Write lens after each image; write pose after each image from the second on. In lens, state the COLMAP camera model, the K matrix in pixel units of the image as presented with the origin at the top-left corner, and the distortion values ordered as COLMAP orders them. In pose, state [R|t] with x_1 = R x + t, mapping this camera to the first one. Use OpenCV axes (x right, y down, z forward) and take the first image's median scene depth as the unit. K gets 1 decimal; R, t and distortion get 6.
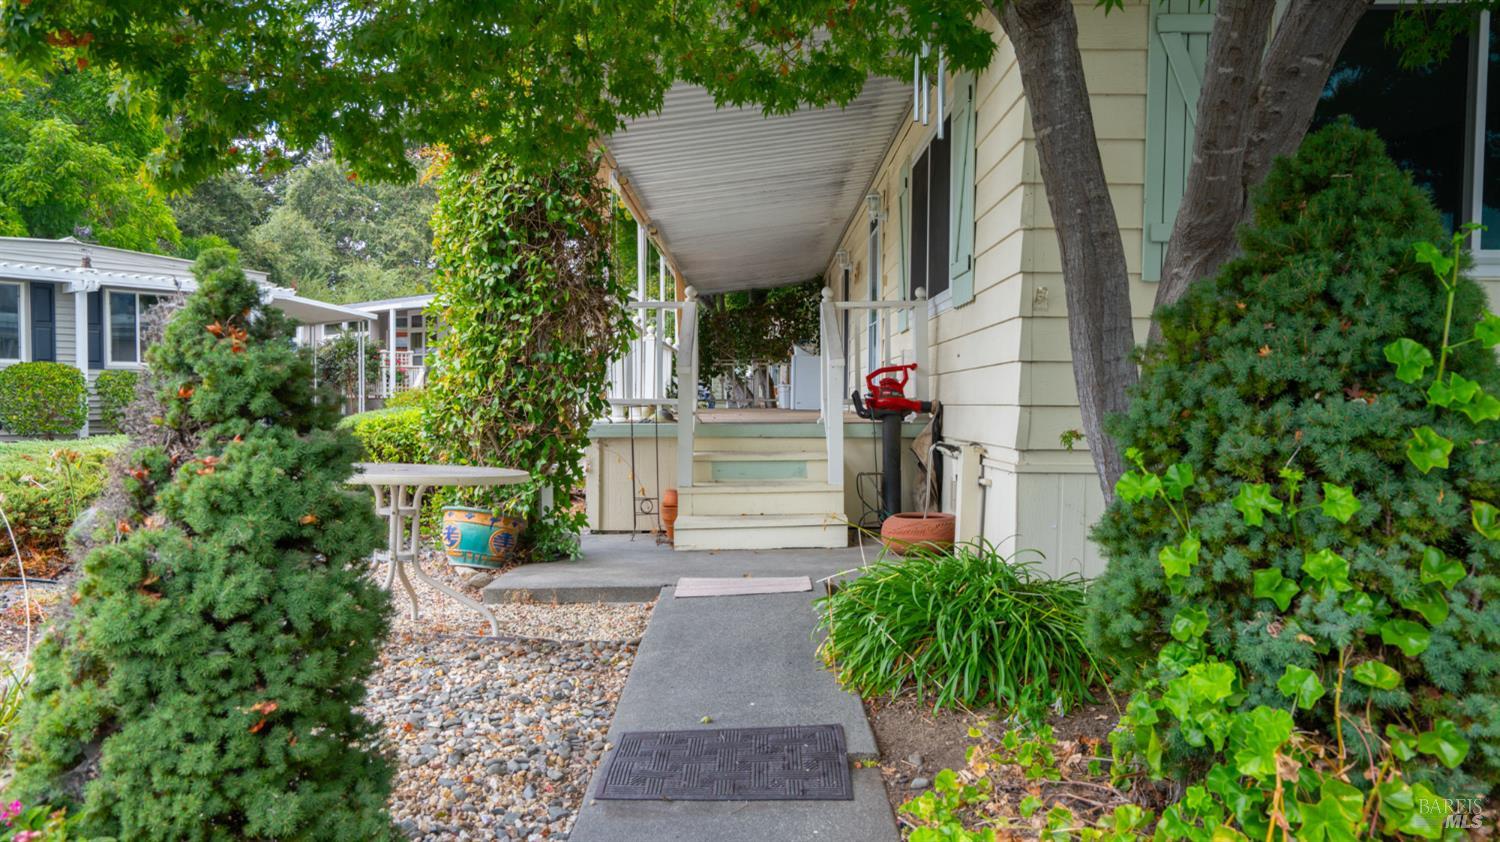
lens RADIAL K [[976.6, 0, 739.4], [0, 976.6, 426.6], [0, 0, 1]] dist [0.049146, 0.006589]
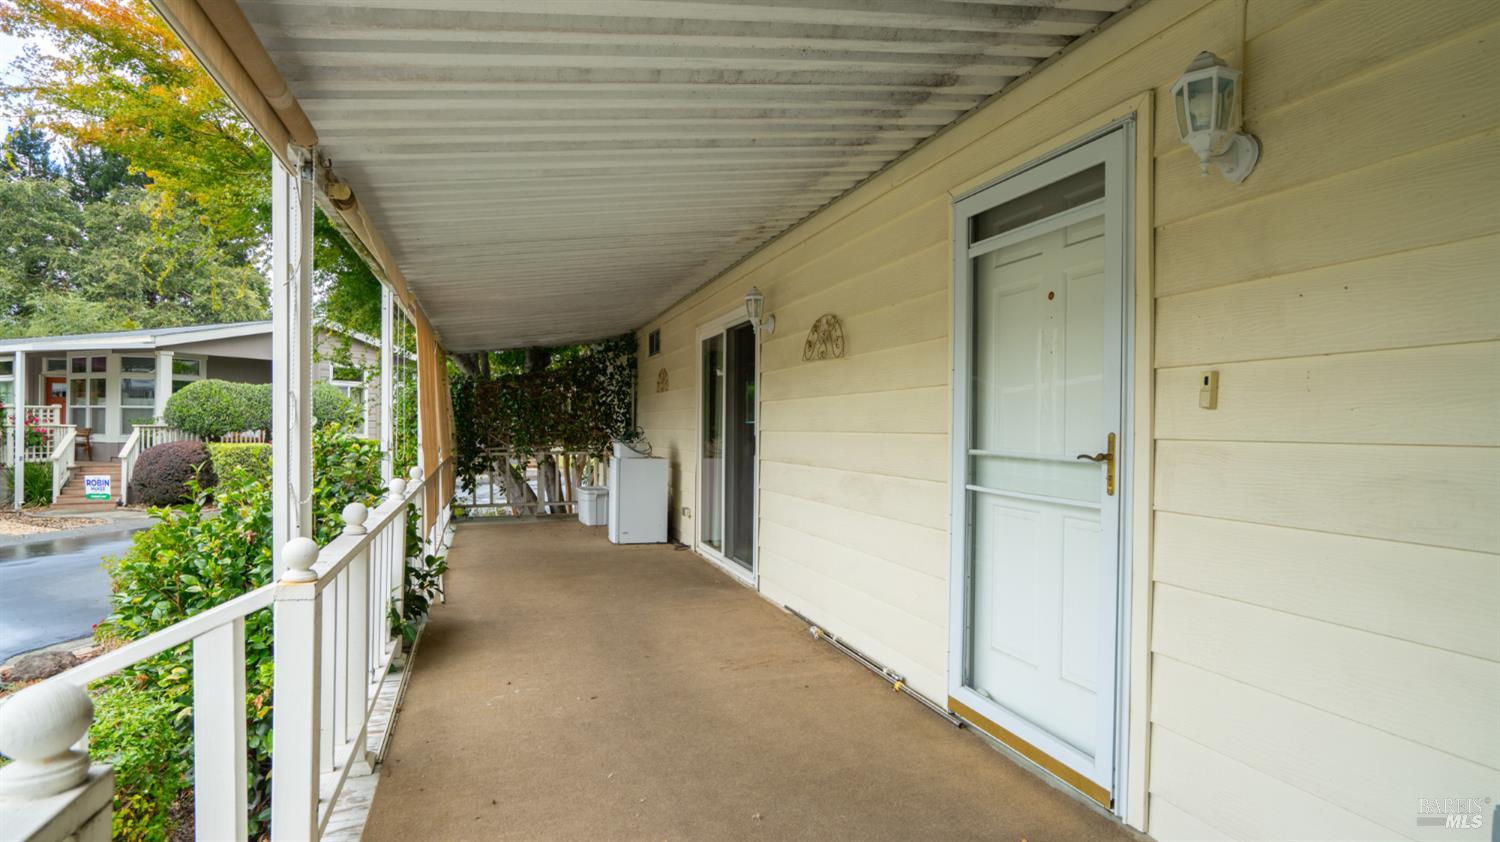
lens RADIAL K [[789.7, 0, 754.9], [0, 789.7, 427.3], [0, 0, 1]] dist [-0.042654, 0.012557]
pose [[0.943690, 0.005241, 0.330788, -0.015858], [0.004566, 0.999573, -0.028861, -0.042098], [-0.330798, 0.028747, 0.943264, 0.263019]]
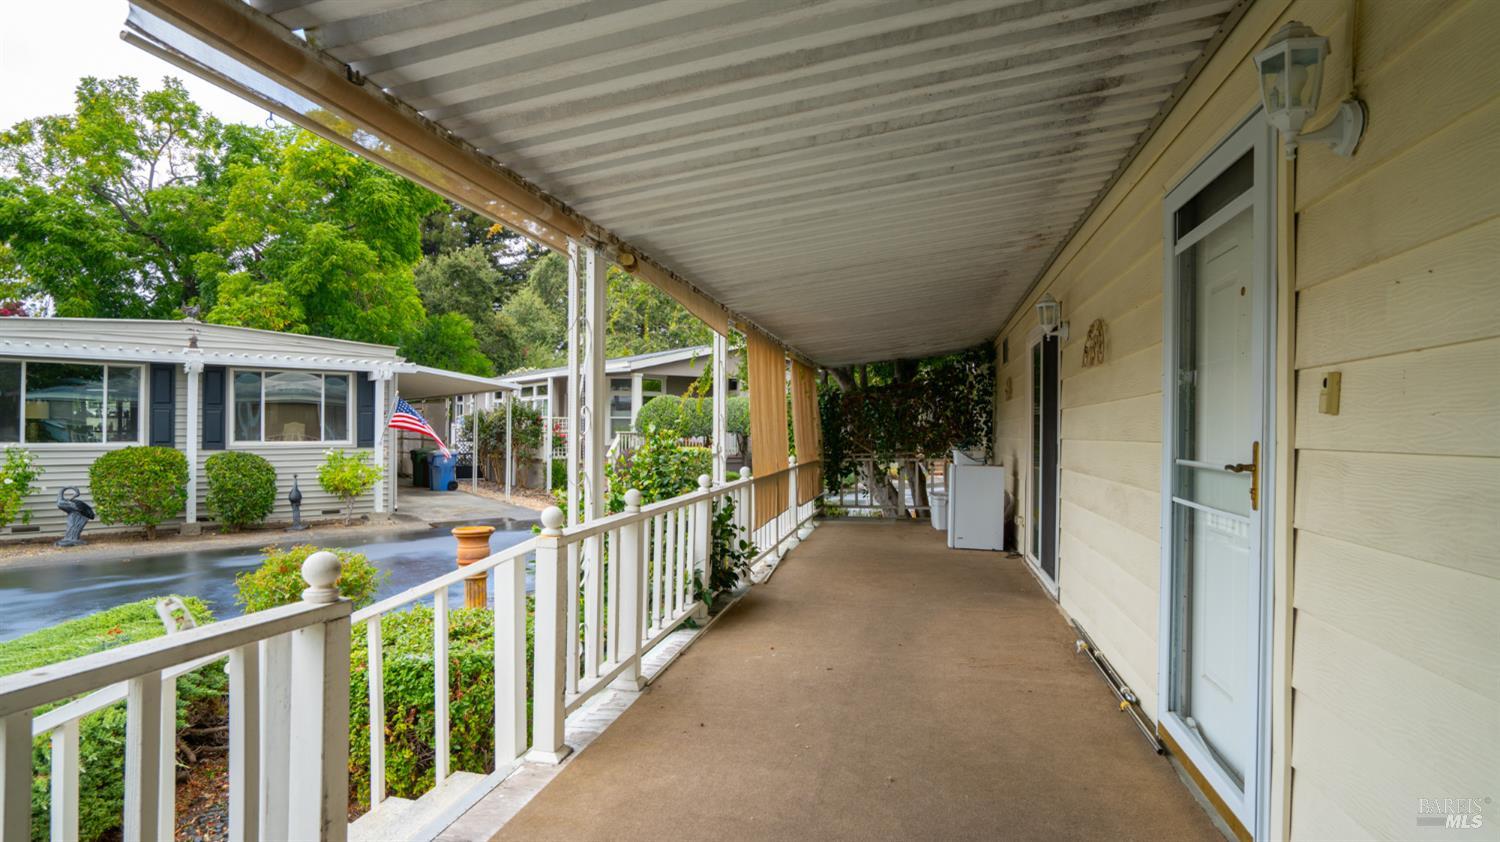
lens RADIAL K [[789.7, 0, 746.4], [0, 789.7, 426.4], [0, 0, 1]] dist [-0.042654, 0.012557]
pose [[0.979523, 0.008310, -0.201163, 0.014141], [-0.016157, 0.999170, -0.037402, -0.041589], [0.200685, 0.039886, 0.978843, 0.245303]]
